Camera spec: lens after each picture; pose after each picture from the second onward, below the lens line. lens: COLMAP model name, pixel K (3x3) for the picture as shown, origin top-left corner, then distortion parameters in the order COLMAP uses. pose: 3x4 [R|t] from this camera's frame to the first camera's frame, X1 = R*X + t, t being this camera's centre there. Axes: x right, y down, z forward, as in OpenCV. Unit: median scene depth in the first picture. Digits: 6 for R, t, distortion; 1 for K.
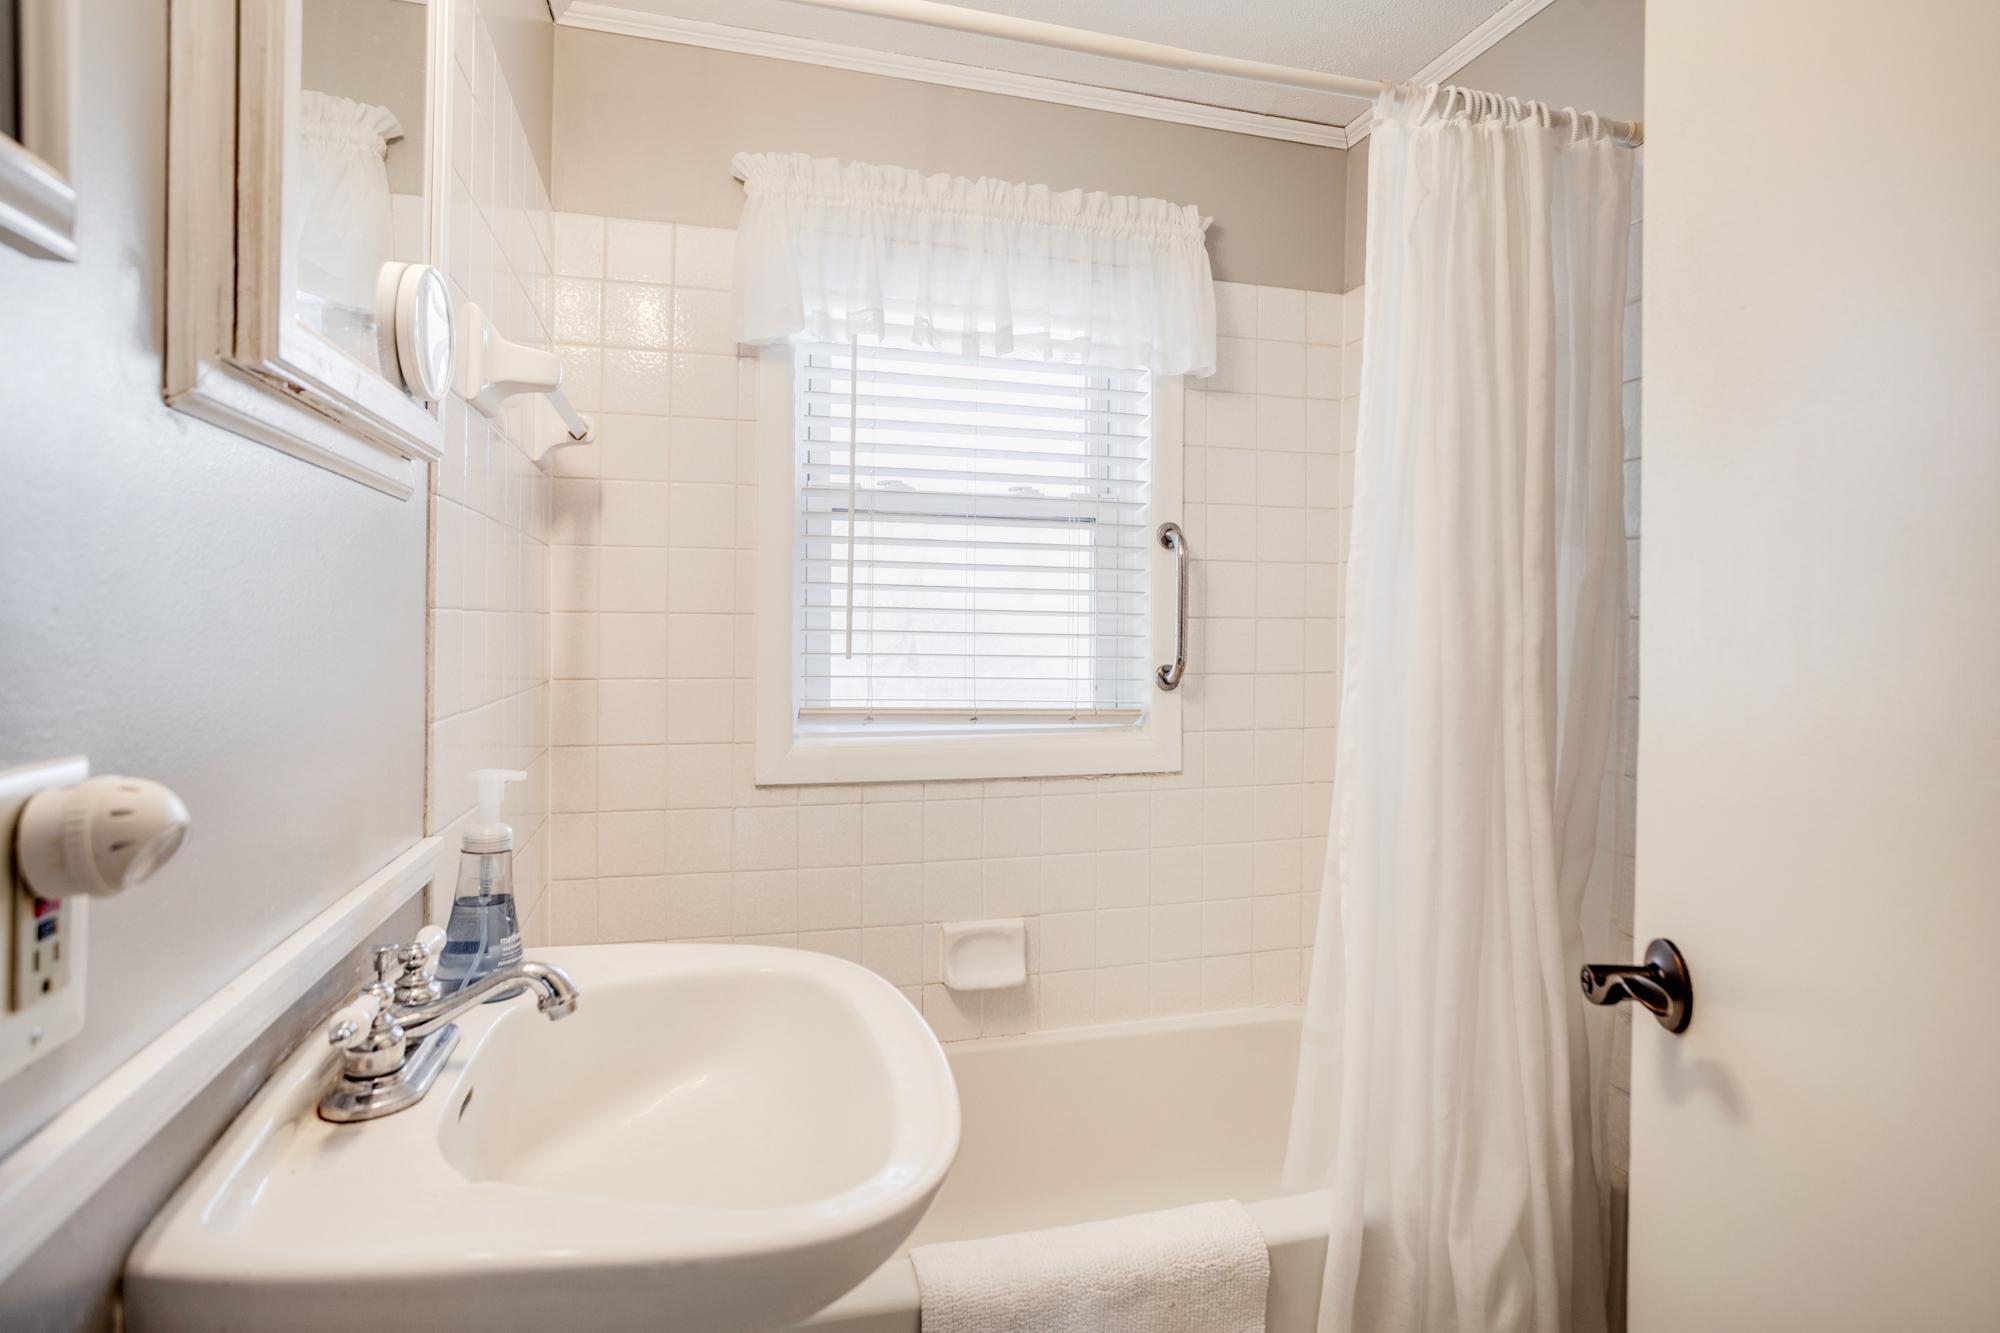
lens RADIAL K [[1014.0, 0, 984.6], [0, 1014.0, 661.6], [0, 0, 1]] dist [-0.080764, 0.034011]
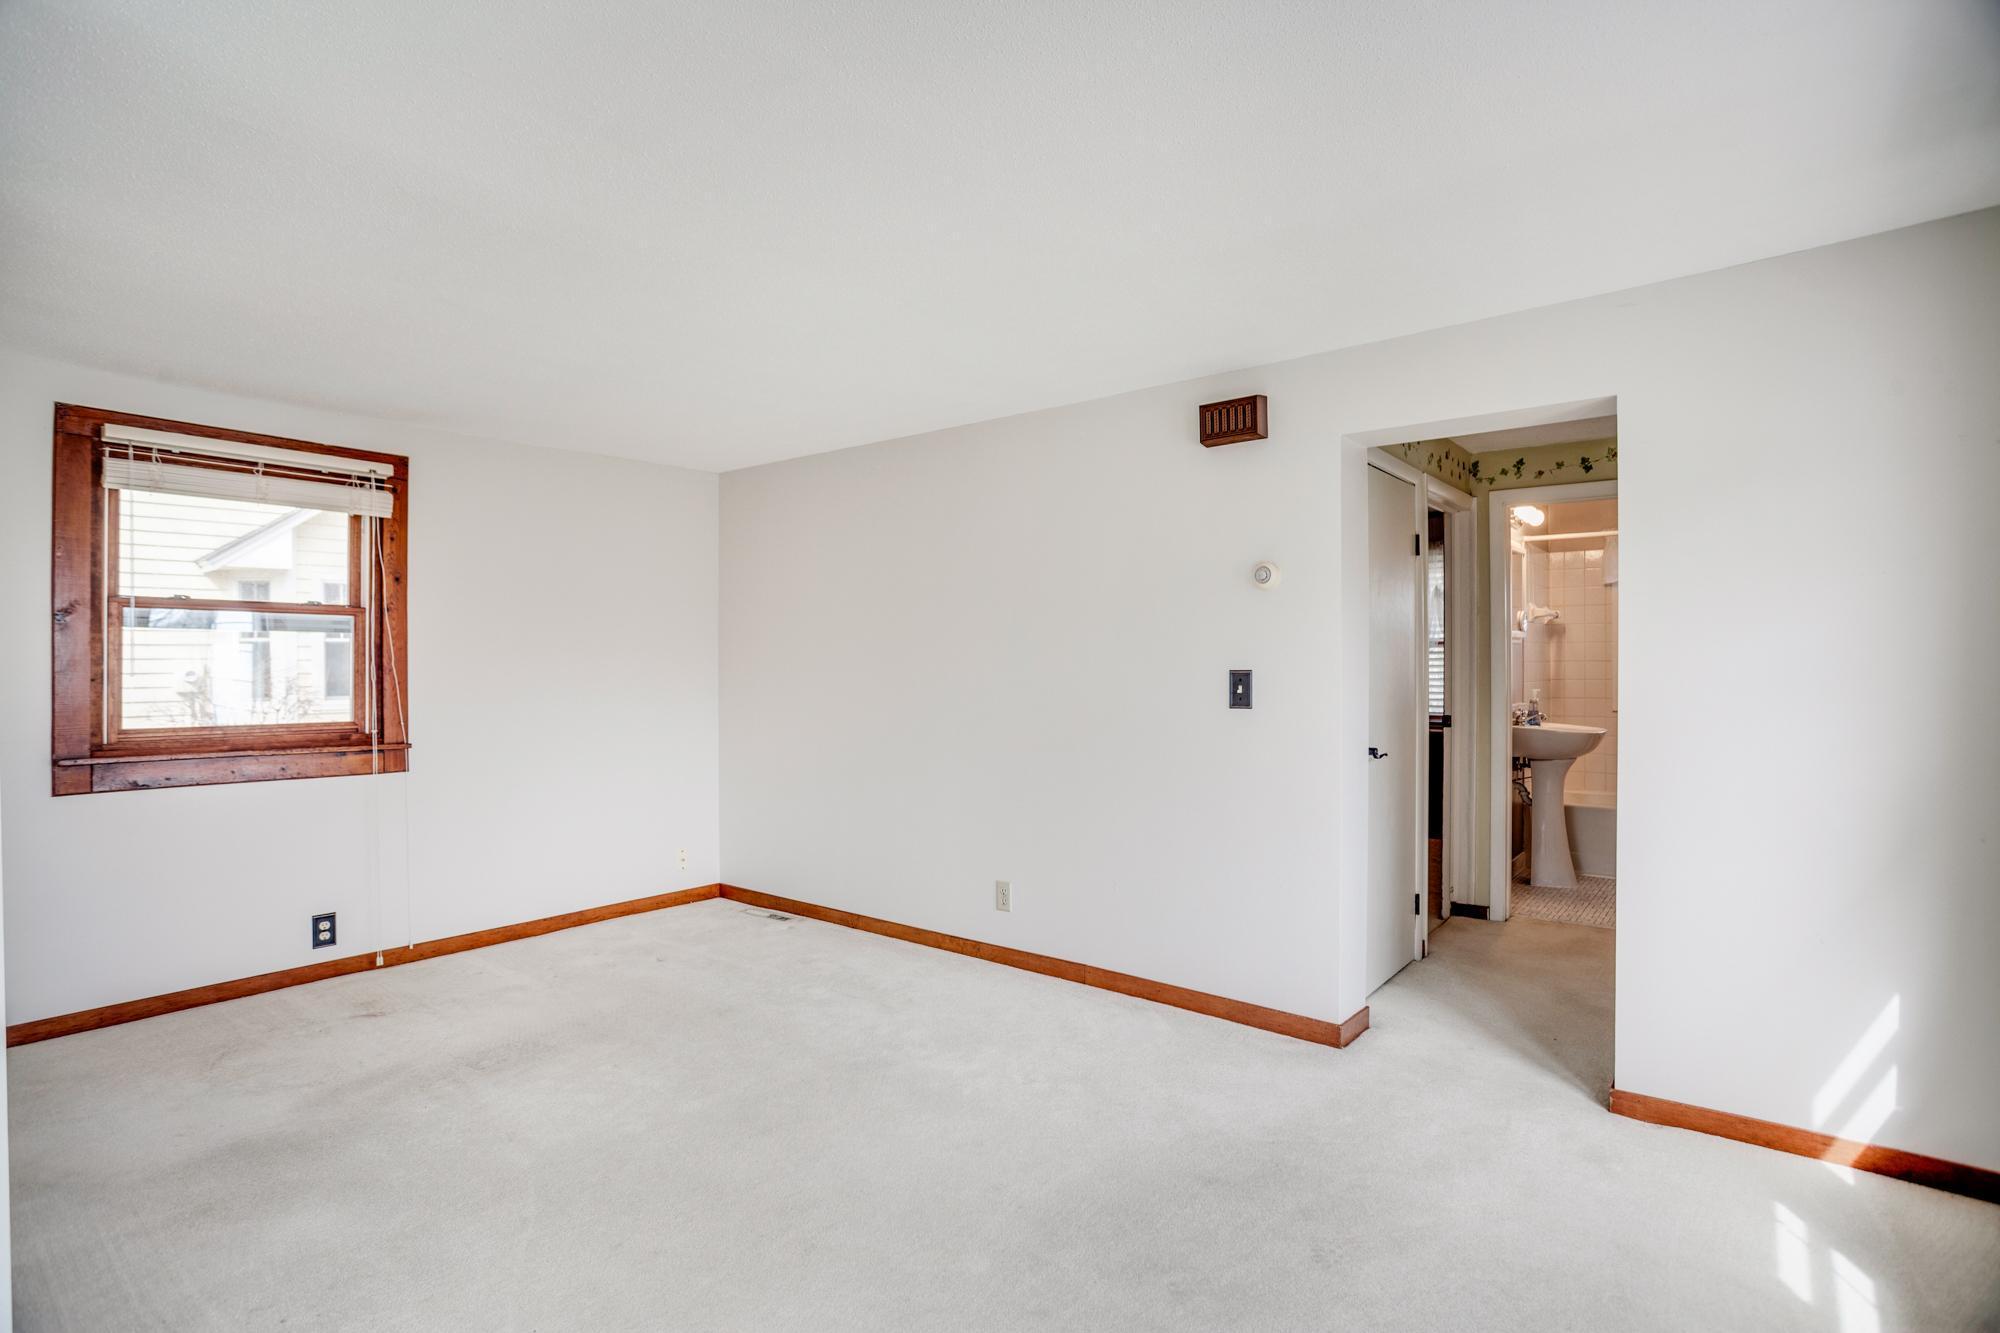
lens RADIAL K [[1014.0, 0, 984.6], [0, 1014.0, 661.6], [0, 0, 1]] dist [-0.080764, 0.034011]
pose [[0.566588, -0.006865, -0.823973, 1.397155], [-0.005360, 0.999913, -0.012016, 0.007226], [0.823984, 0.011224, 0.566502, -2.799180]]
